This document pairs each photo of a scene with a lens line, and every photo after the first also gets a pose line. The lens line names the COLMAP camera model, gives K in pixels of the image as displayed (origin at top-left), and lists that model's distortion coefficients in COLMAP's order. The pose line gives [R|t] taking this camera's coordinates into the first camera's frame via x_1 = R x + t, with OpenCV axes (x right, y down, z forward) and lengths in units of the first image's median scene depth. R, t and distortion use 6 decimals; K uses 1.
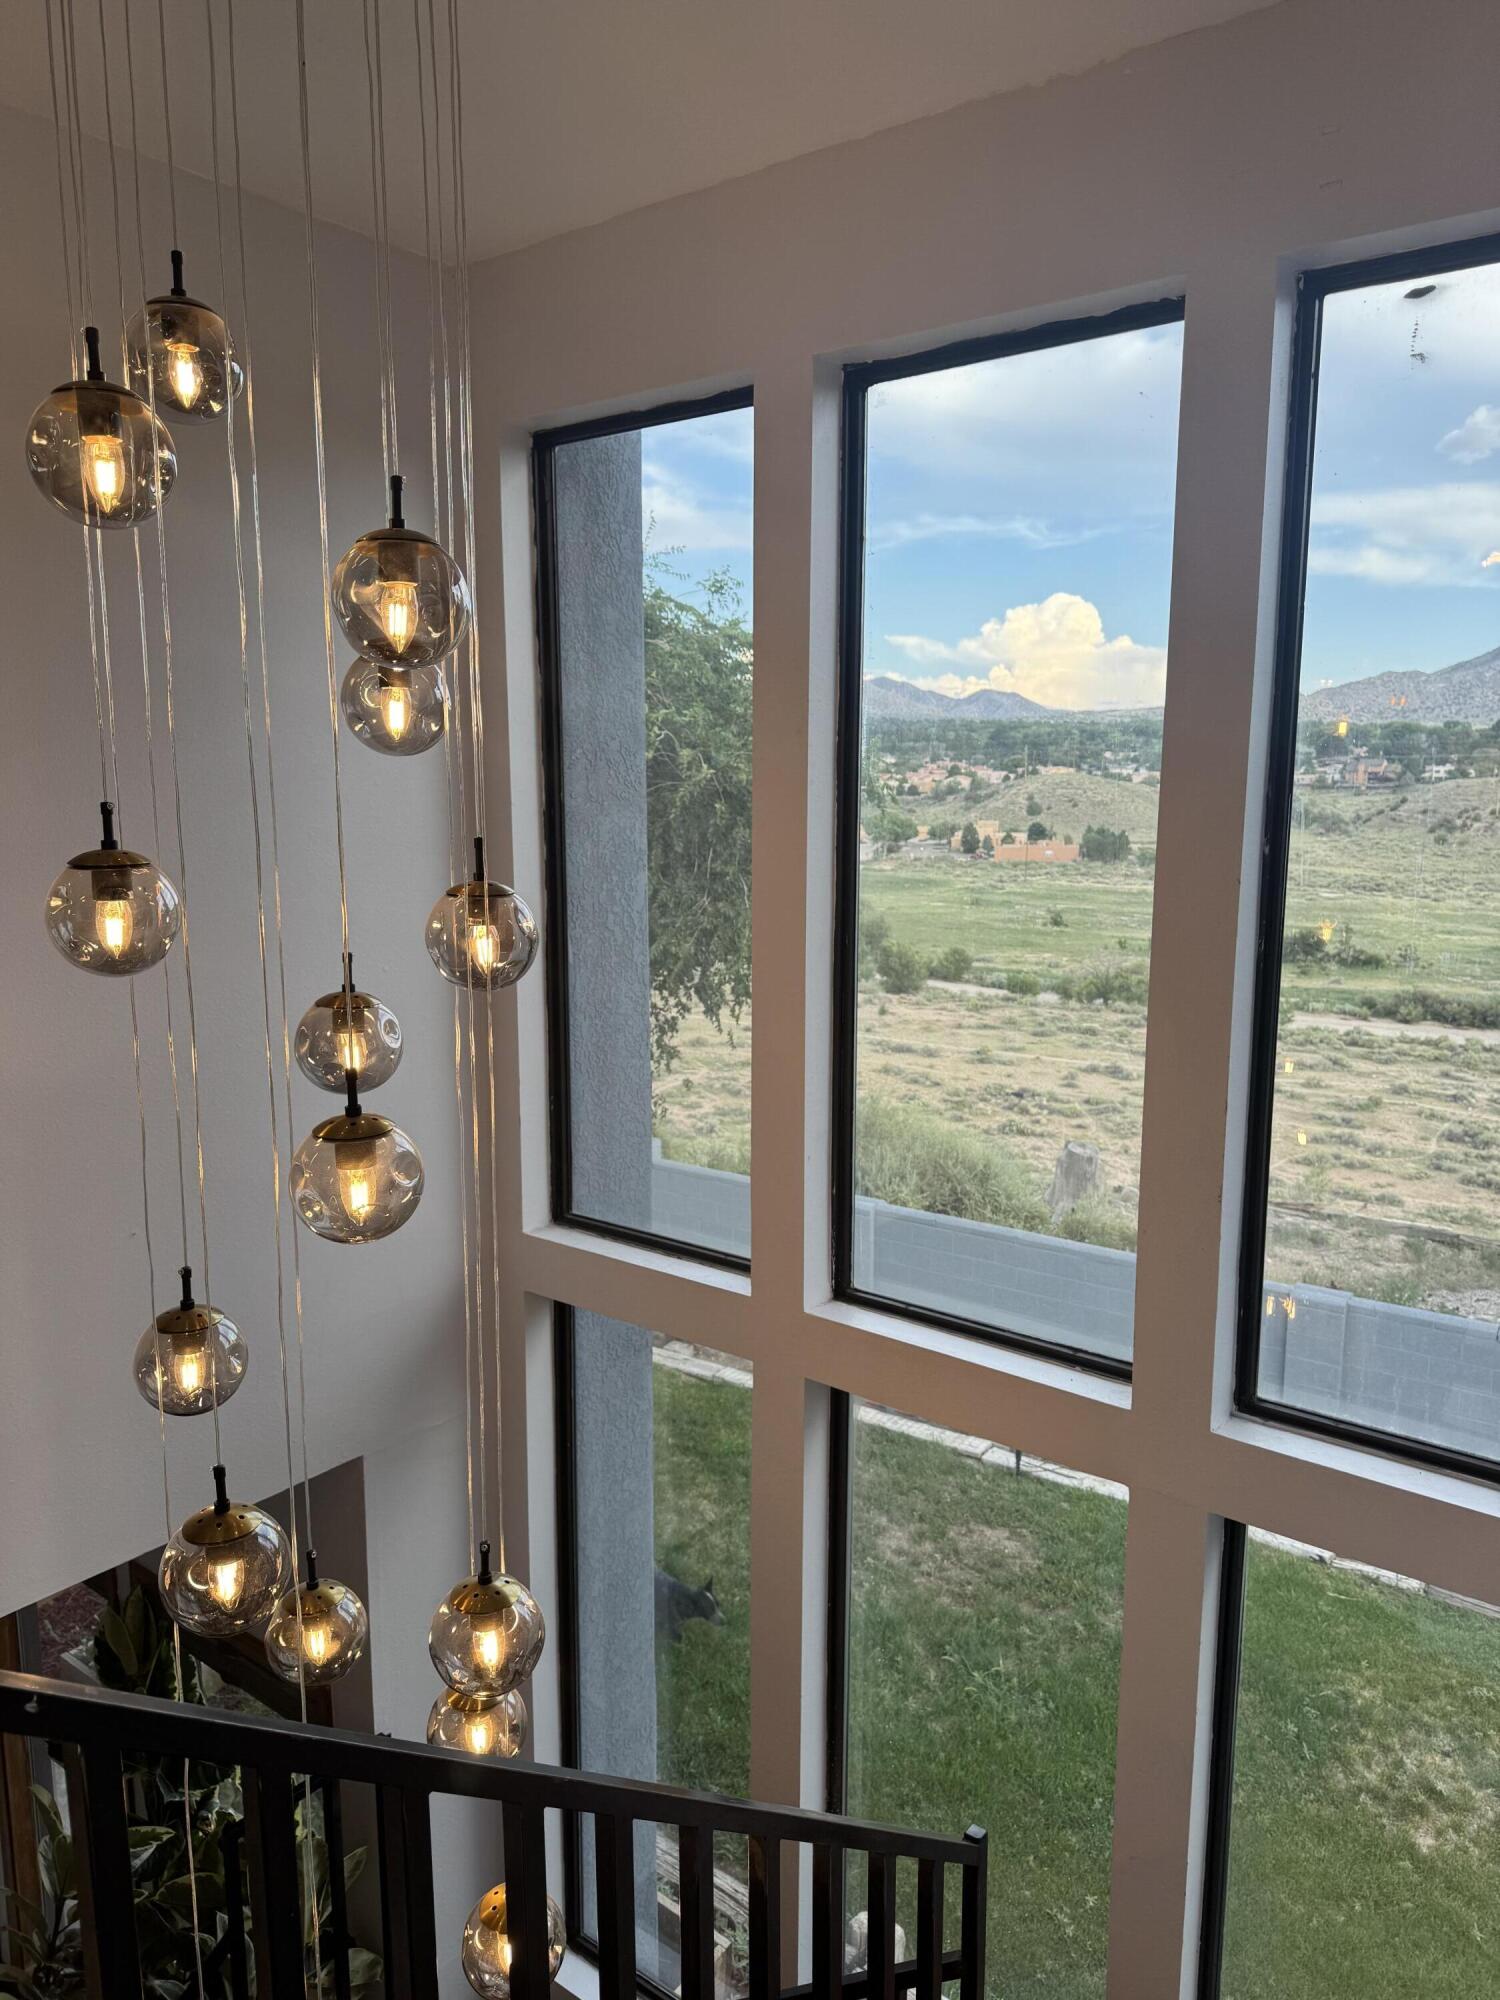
lens RADIAL K [[1390.5, 0, 750.0], [0, 1390.5, 1000.0], [0, 0, 1]] dist [0.054970, -0.133557]
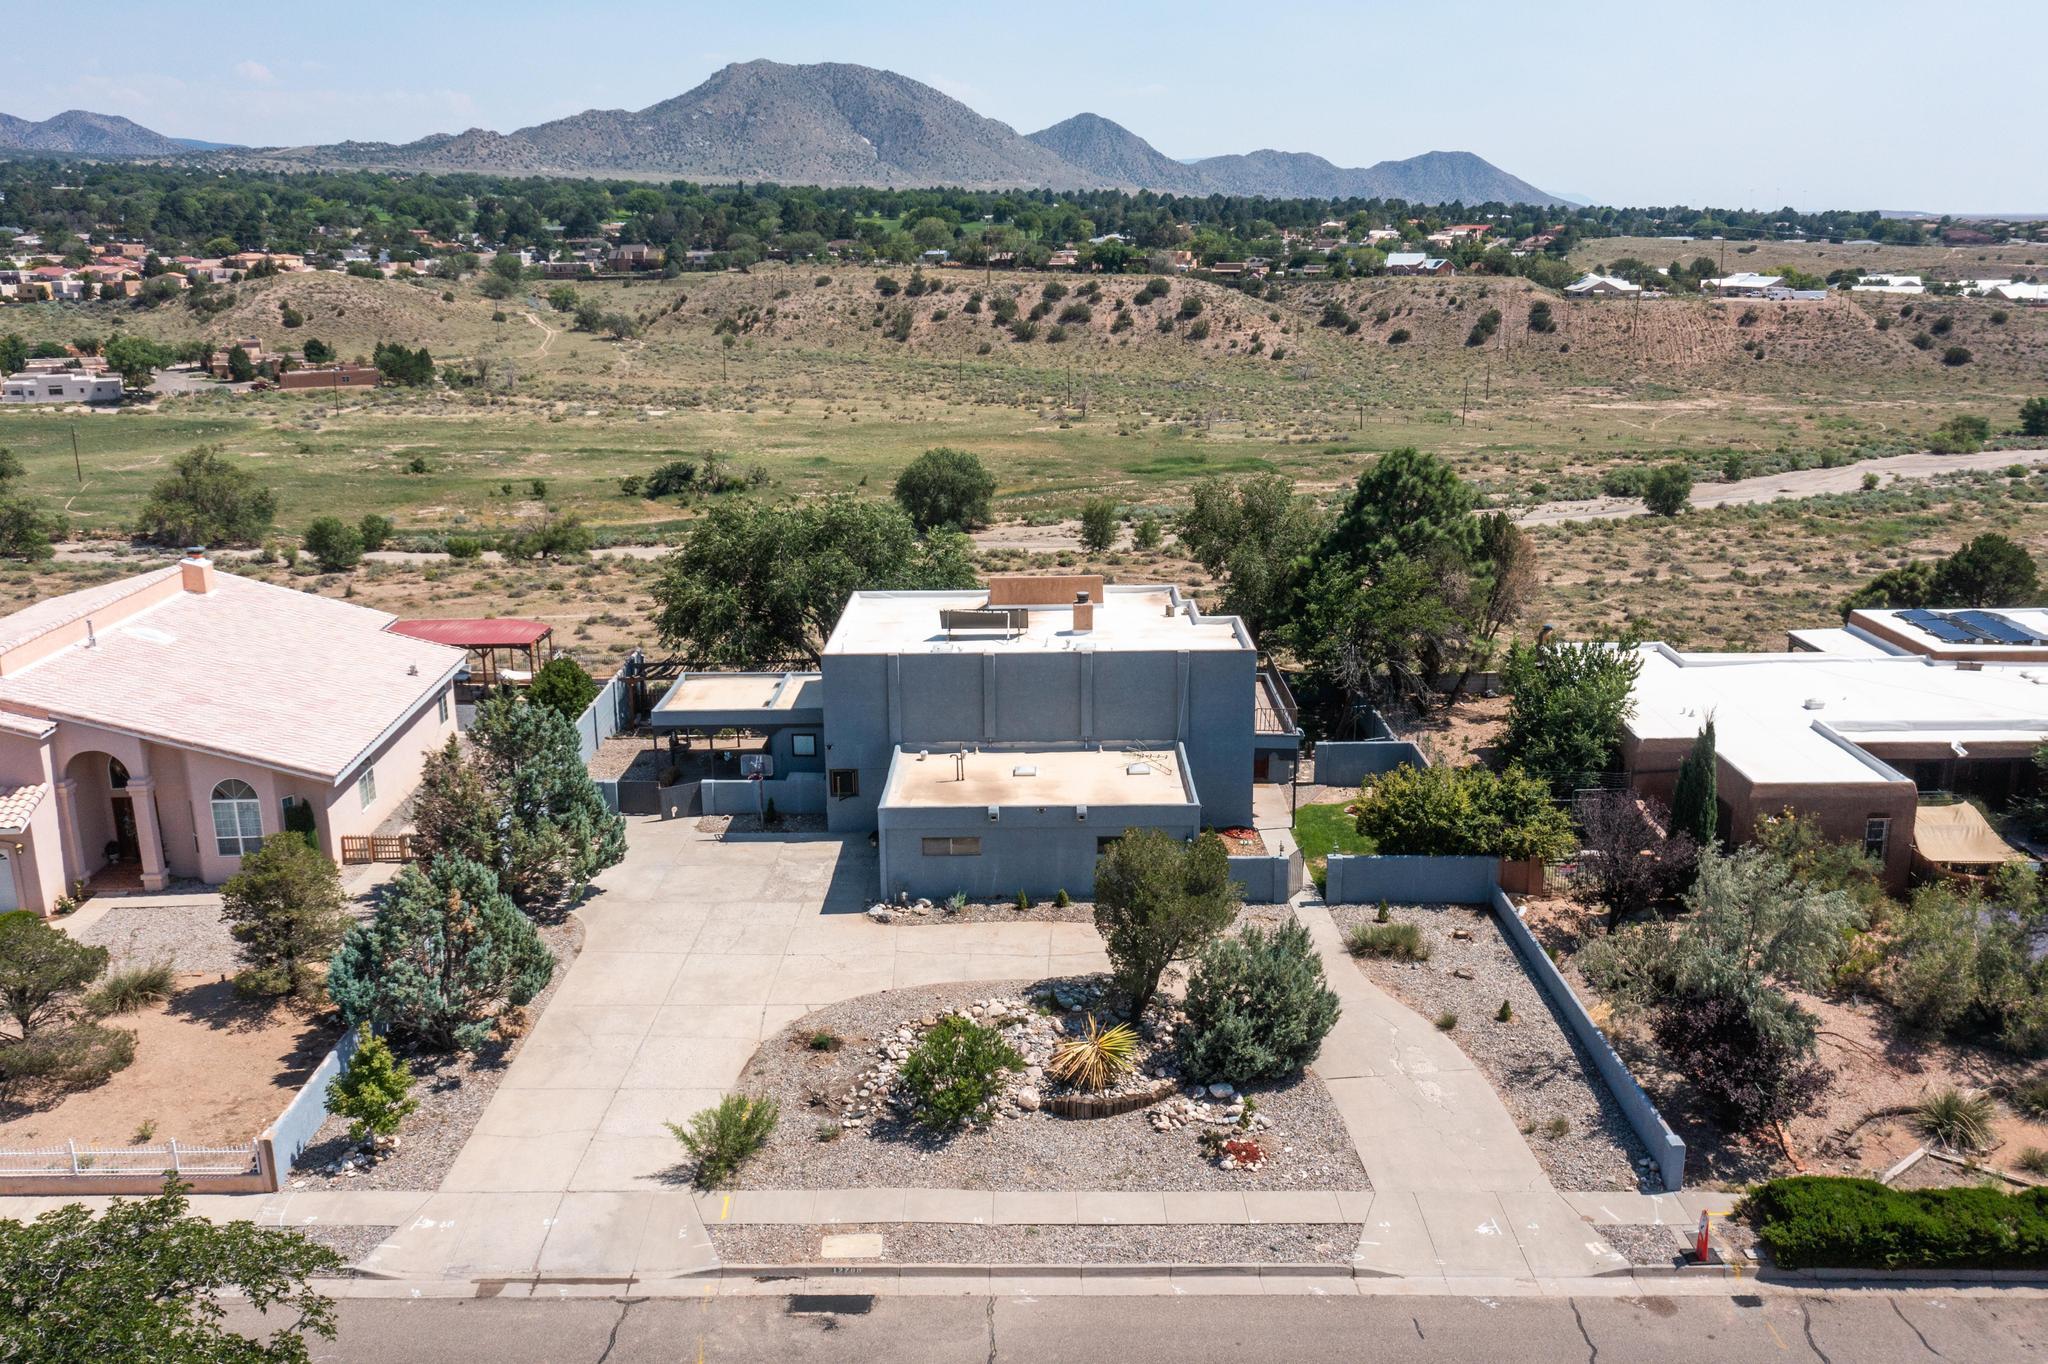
lens RADIAL K [[1701.0, 0, 1009.6], [0, 1701.0, 686.2], [0, 0, 1]] dist [-0.003272, 0.010357]
pose [[0.789705, -0.169364, 0.589646, -0.134280], [0.102609, 0.984063, 0.145230, -0.027671], [-0.604845, -0.054186, 0.794498, -0.145293]]
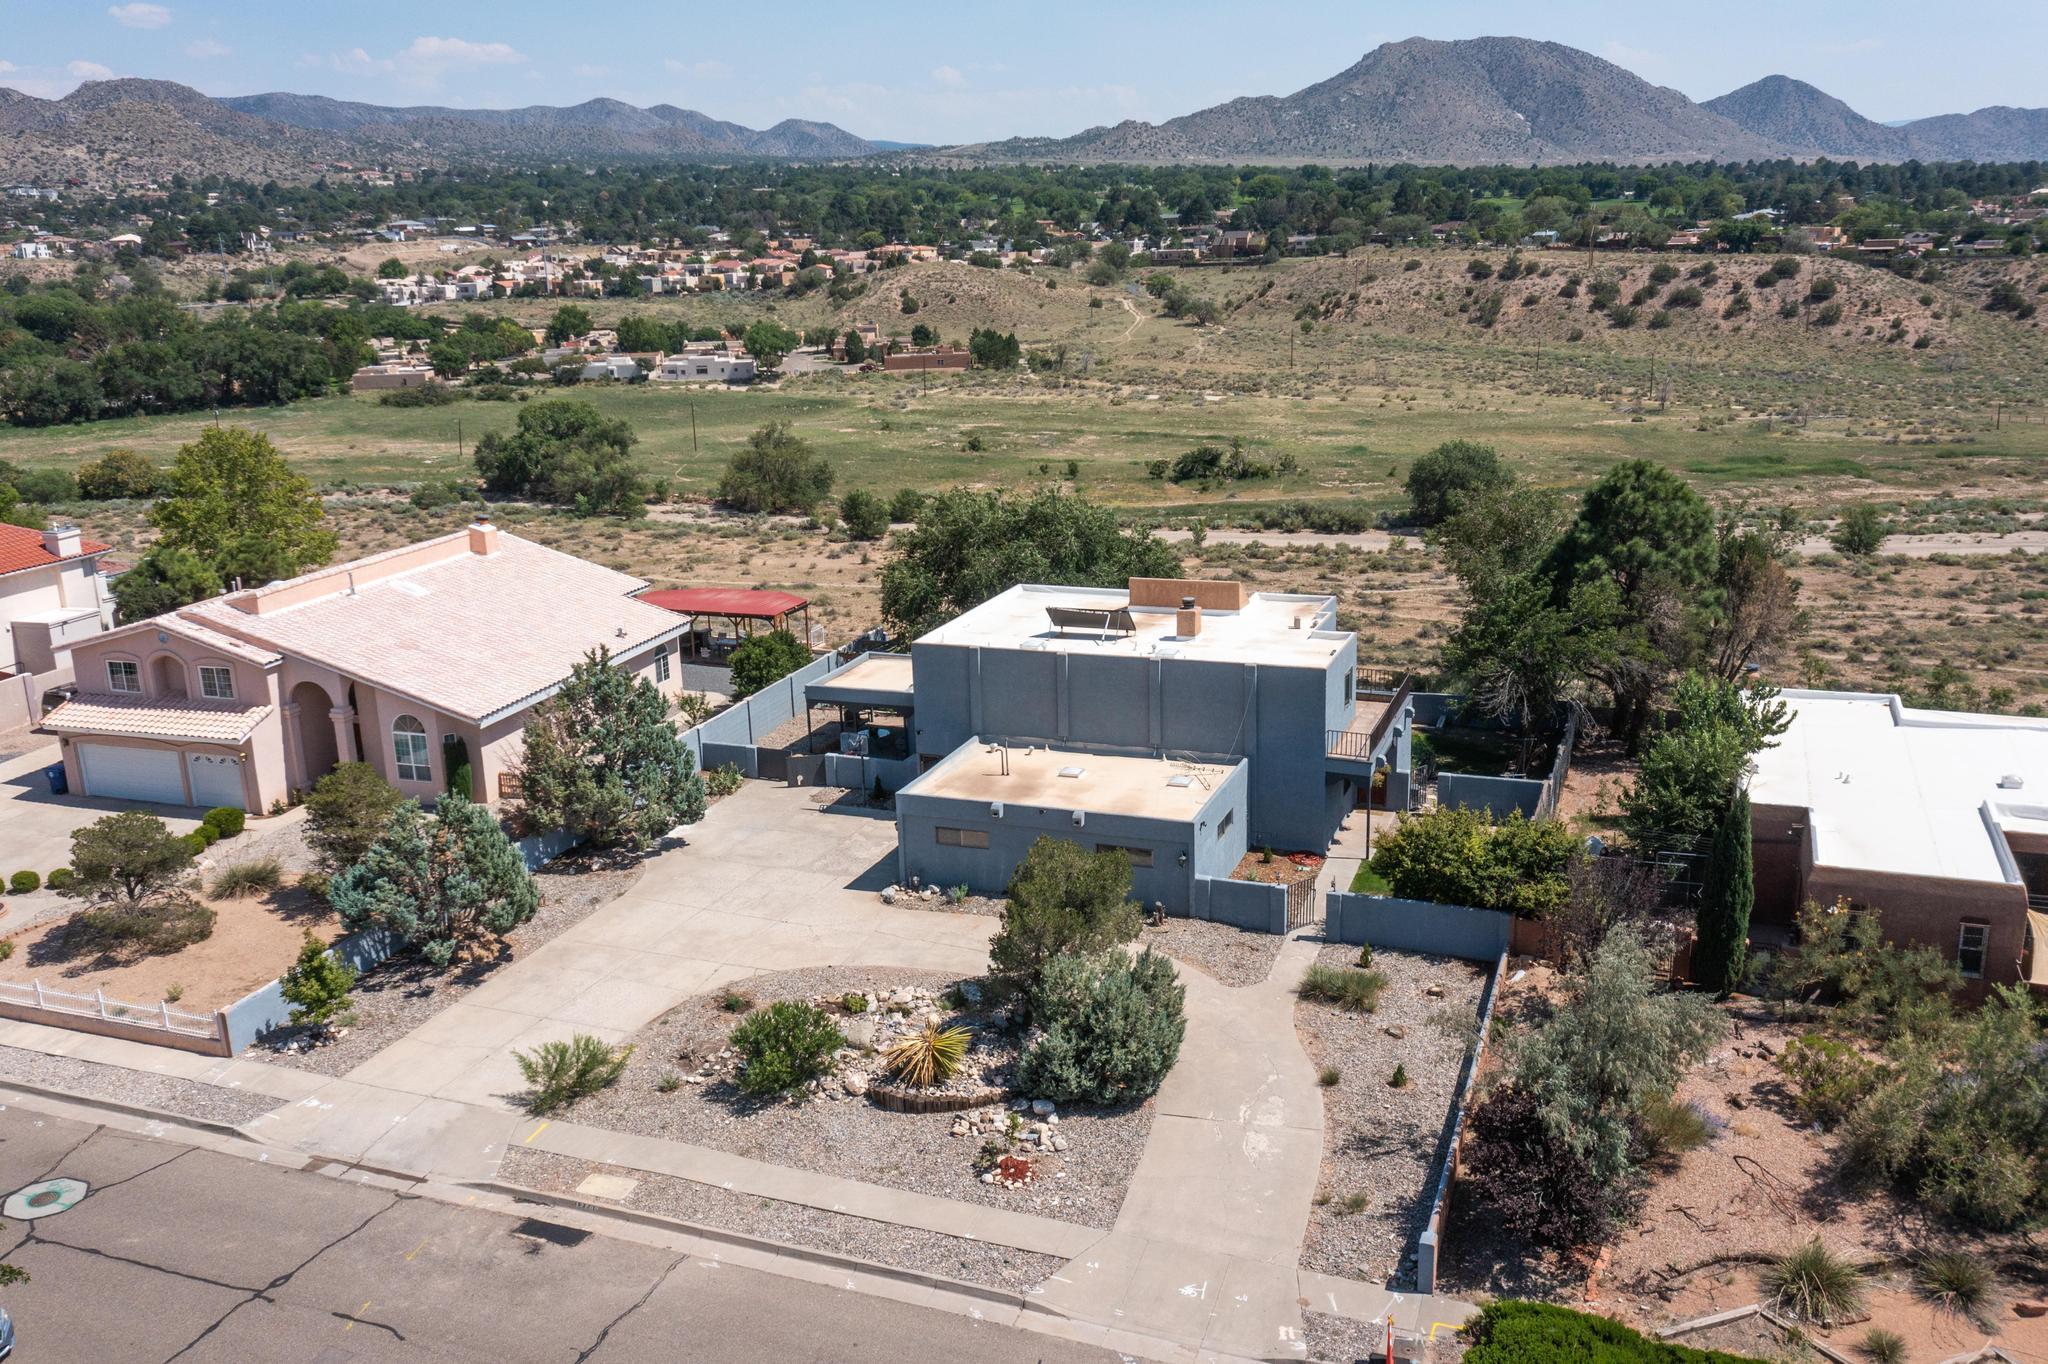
lens RADIAL K [[1701.0, 0, 1009.6], [0, 1701.0, 686.2], [0, 0, 1]] dist [-0.003272, 0.010357]
pose [[0.957502, -0.106108, 0.268199, -0.084740], [0.075550, 0.989672, 0.121825, -0.024236], [-0.278356, -0.096386, 0.955629, -0.172240]]
